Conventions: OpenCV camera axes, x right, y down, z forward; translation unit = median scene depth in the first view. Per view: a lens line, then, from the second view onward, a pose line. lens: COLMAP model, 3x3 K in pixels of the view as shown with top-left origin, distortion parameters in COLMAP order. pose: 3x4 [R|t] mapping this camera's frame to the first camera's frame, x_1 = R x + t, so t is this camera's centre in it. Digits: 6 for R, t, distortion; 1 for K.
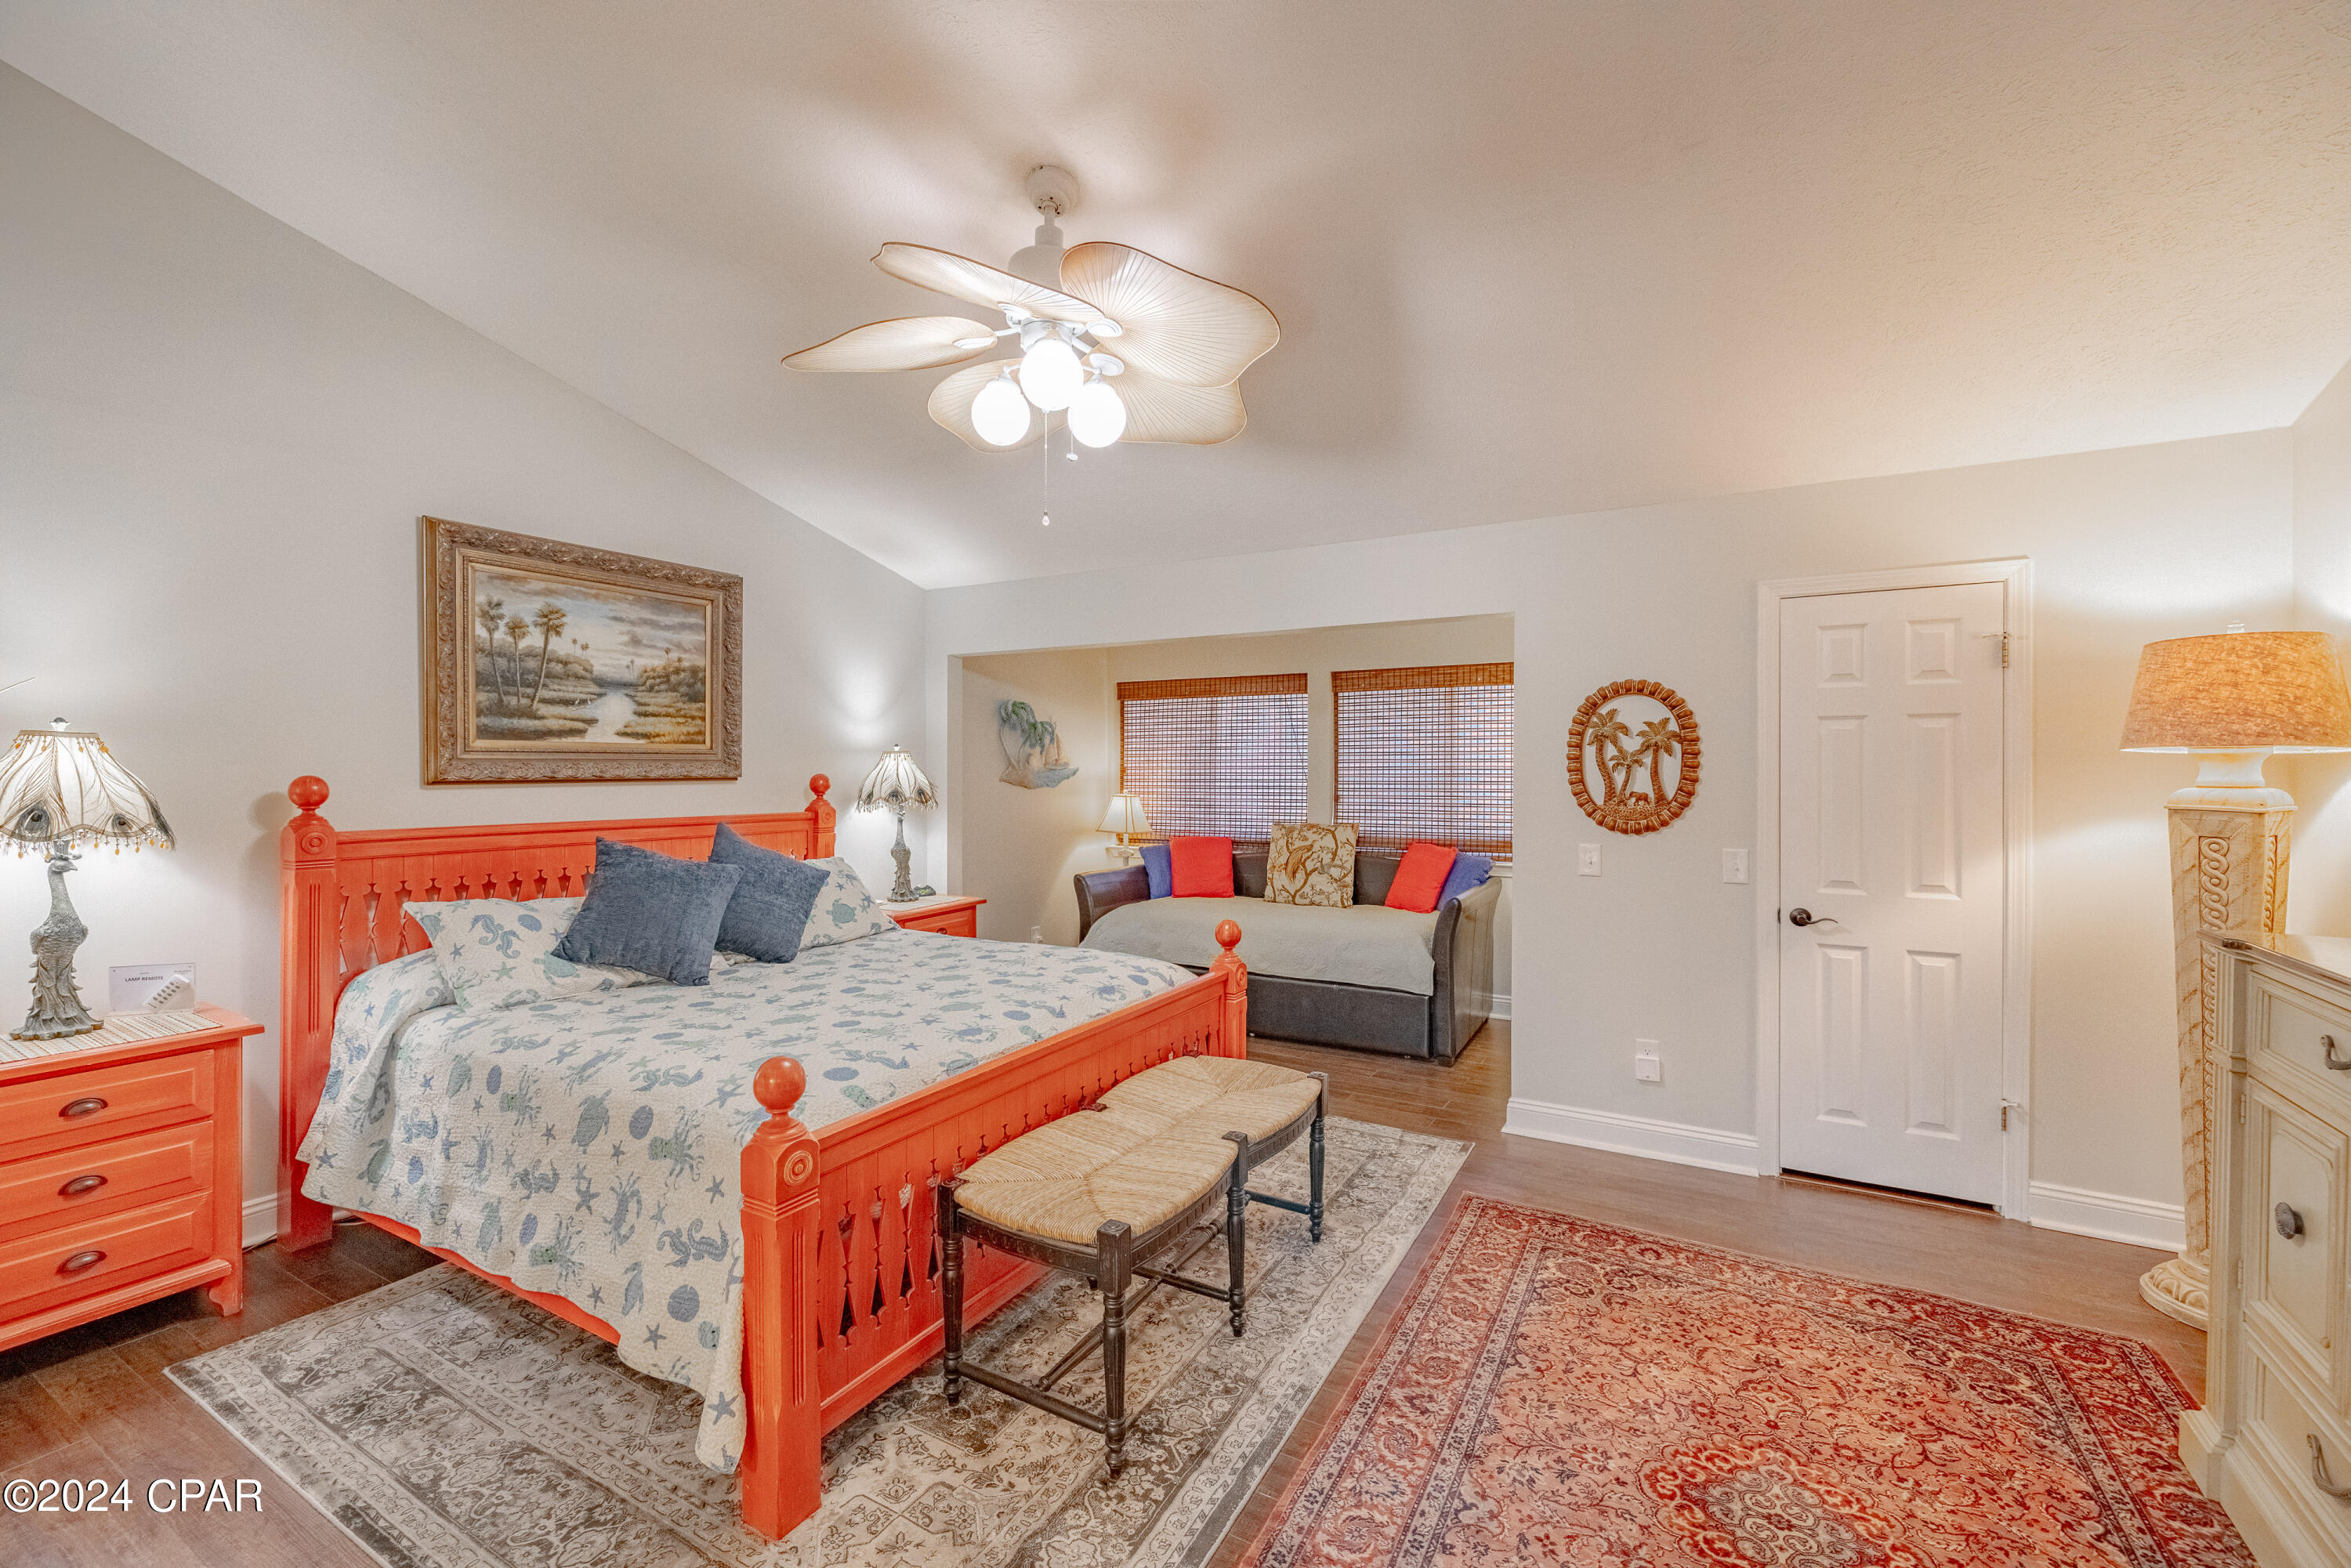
lens RADIAL K [[980.6, 0, 1161.9], [0, 980.6, 775.2], [0, 0, 1]] dist [-0.000391, -0.000133]
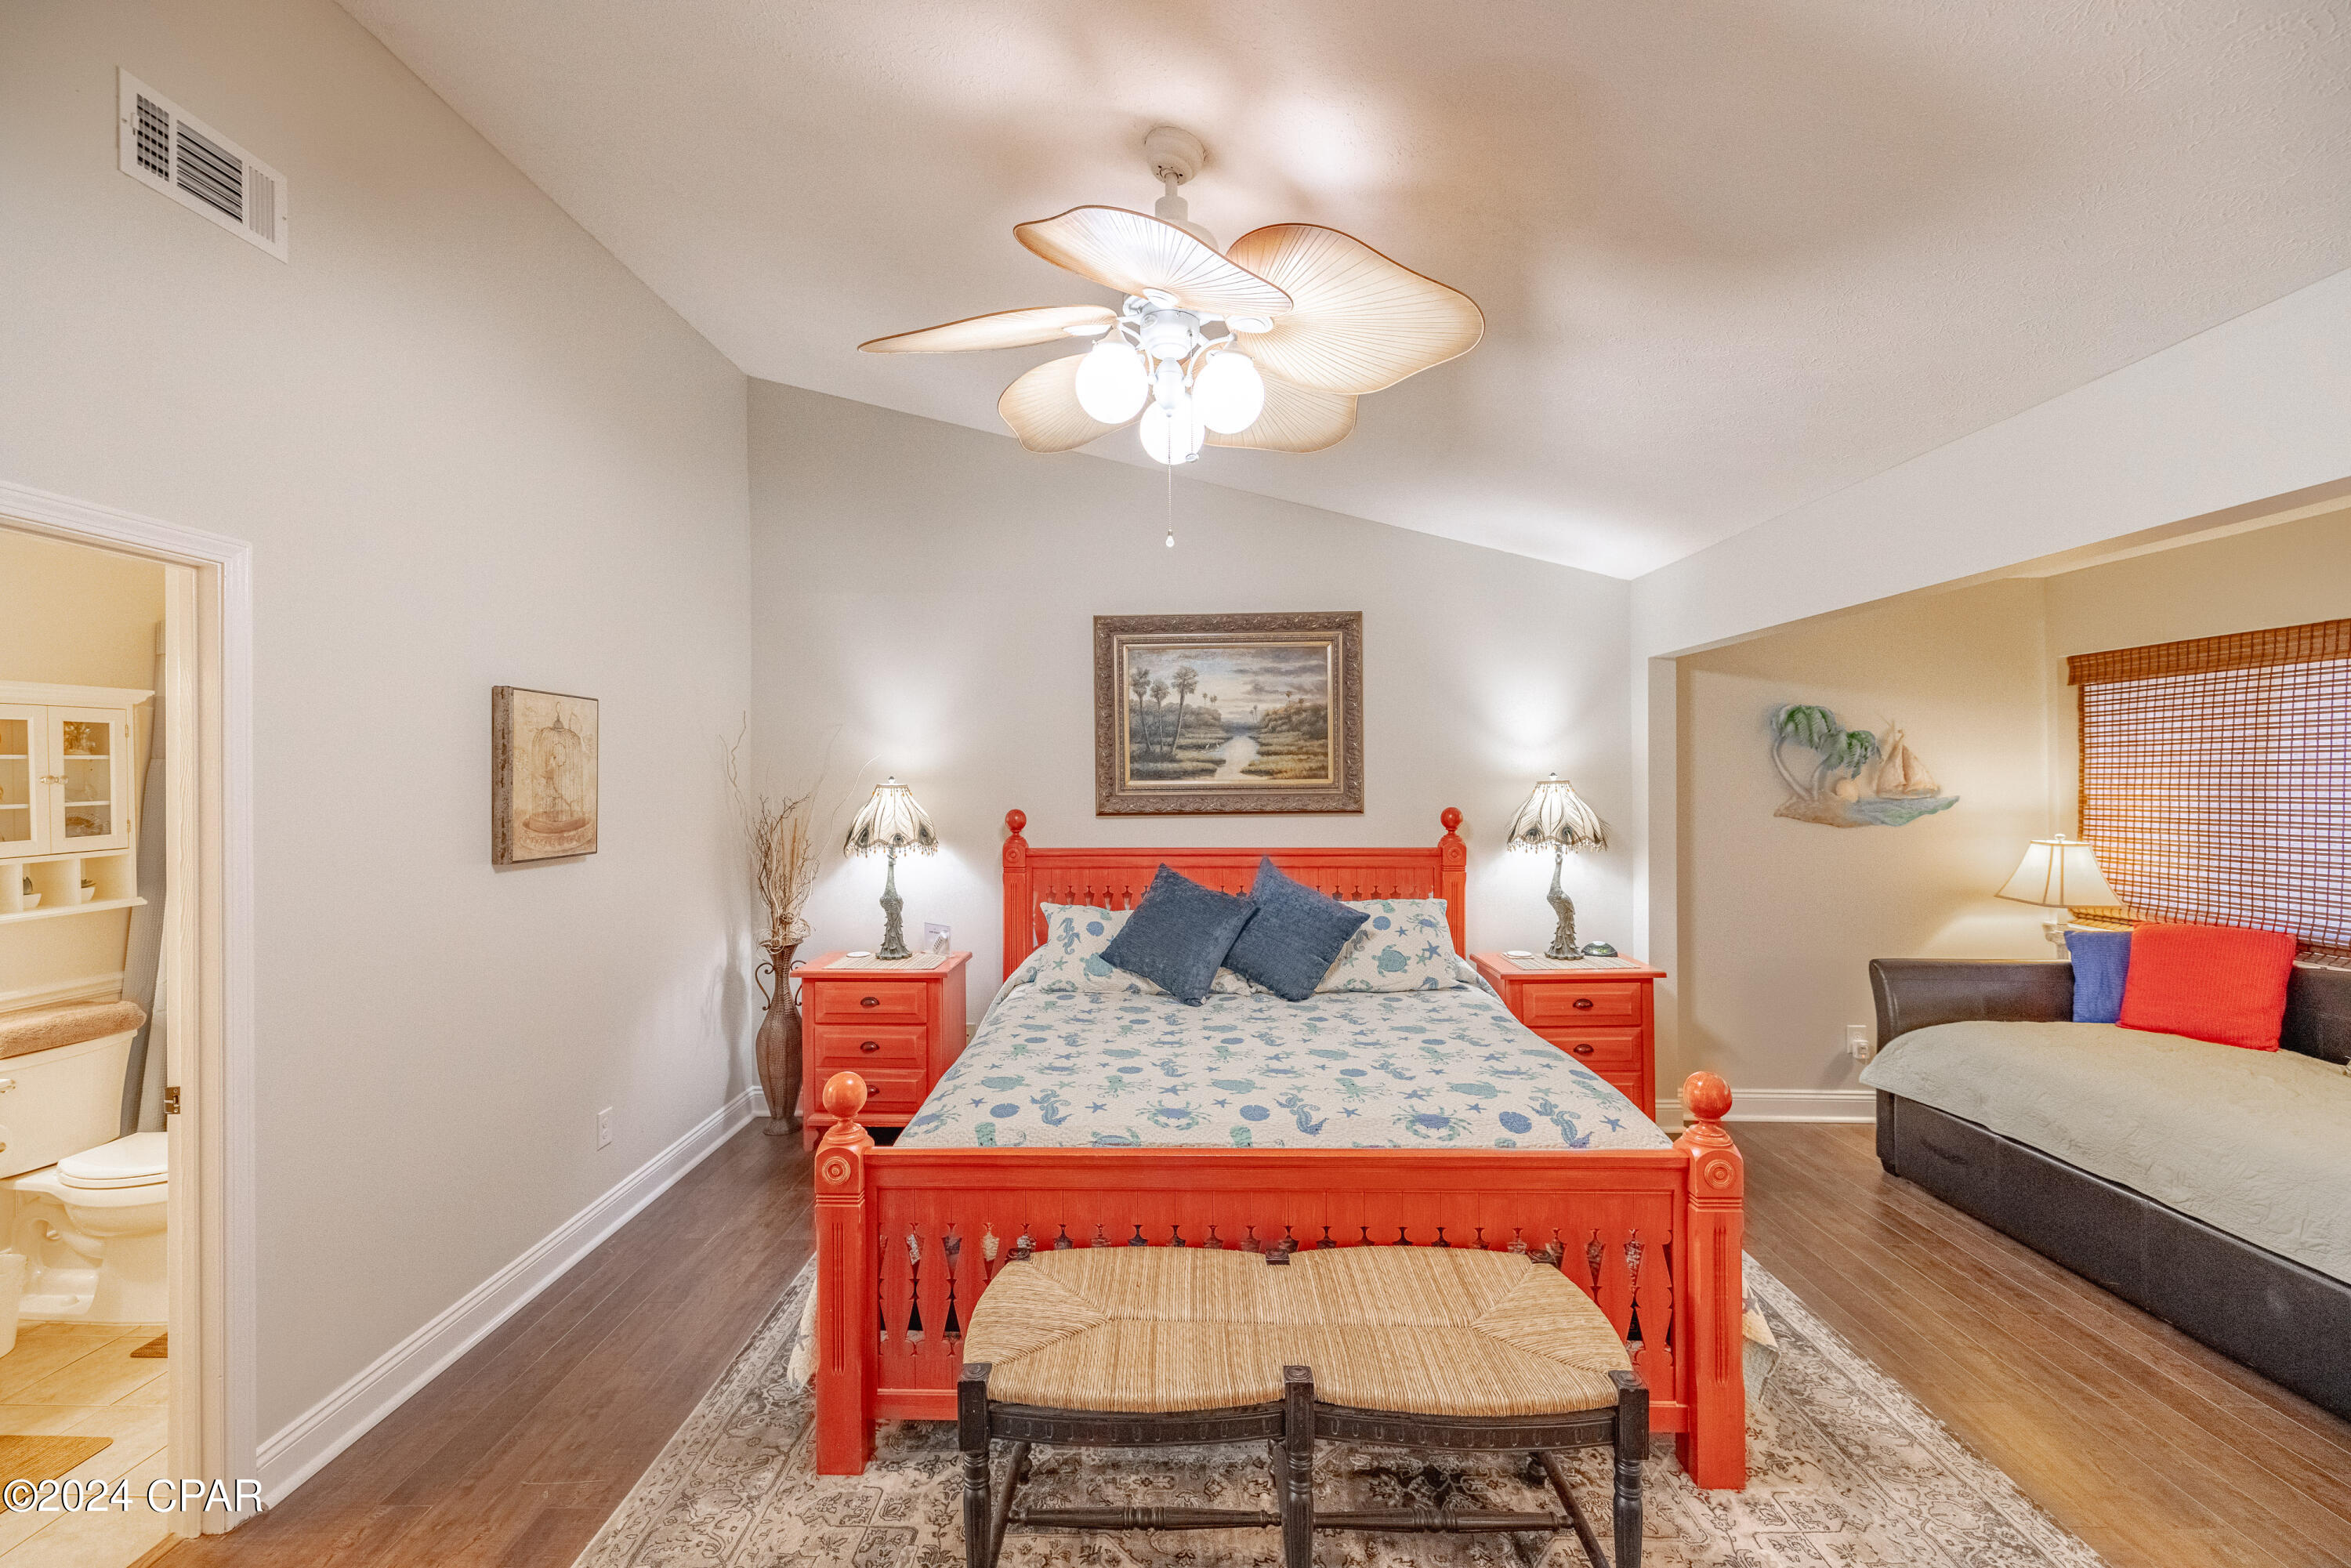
lens RADIAL K [[980.6, 0, 1158.6], [0, 980.6, 777.7], [0, 0, 1]] dist [-0.000391, -0.000133]
pose [[0.471299, -0.003581, -0.881966, 0.414338], [0.001267, 0.999993, -0.003383, -0.032275], [0.881972, 0.000477, 0.471301, 0.383038]]
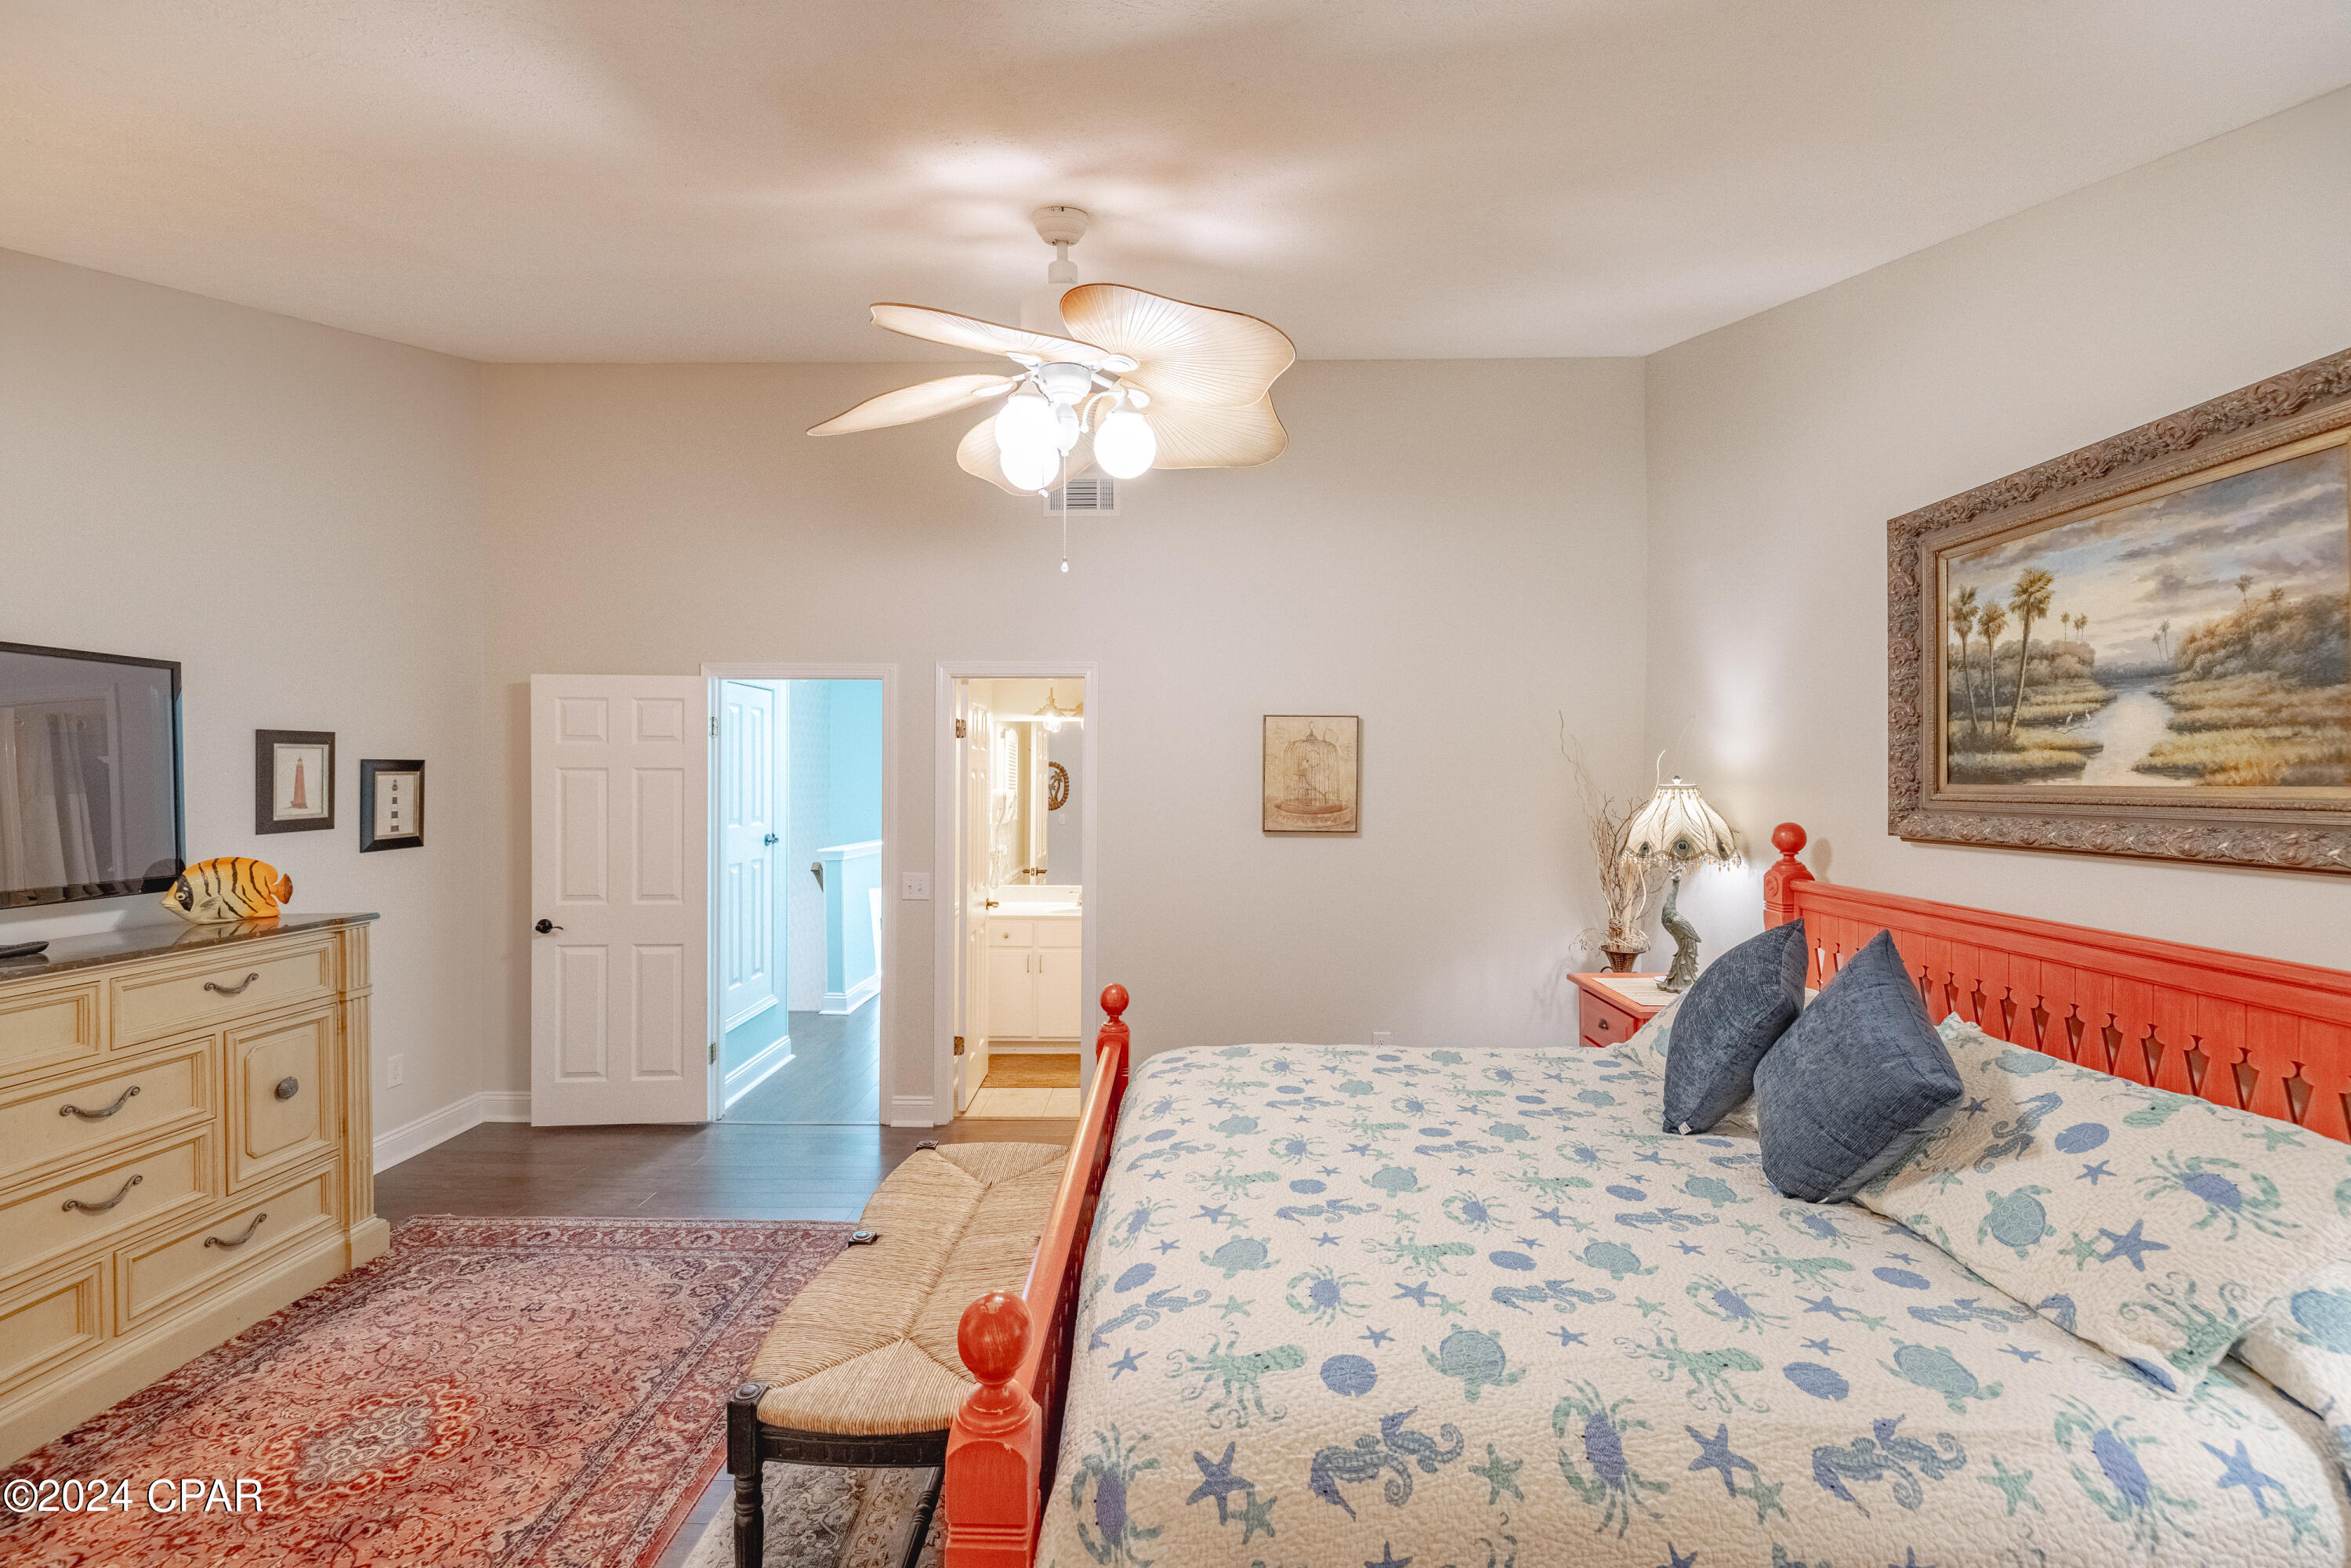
lens RADIAL K [[980.6, 0, 1158.1], [0, 980.6, 782.6], [0, 0, 1]] dist [-0.000391, -0.000133]
pose [[-0.879817, -0.002270, -0.475307, 0.170532], [-0.007875, 0.999921, 0.009801, -0.036622], [0.475247, 0.012366, -0.879765, 1.241065]]
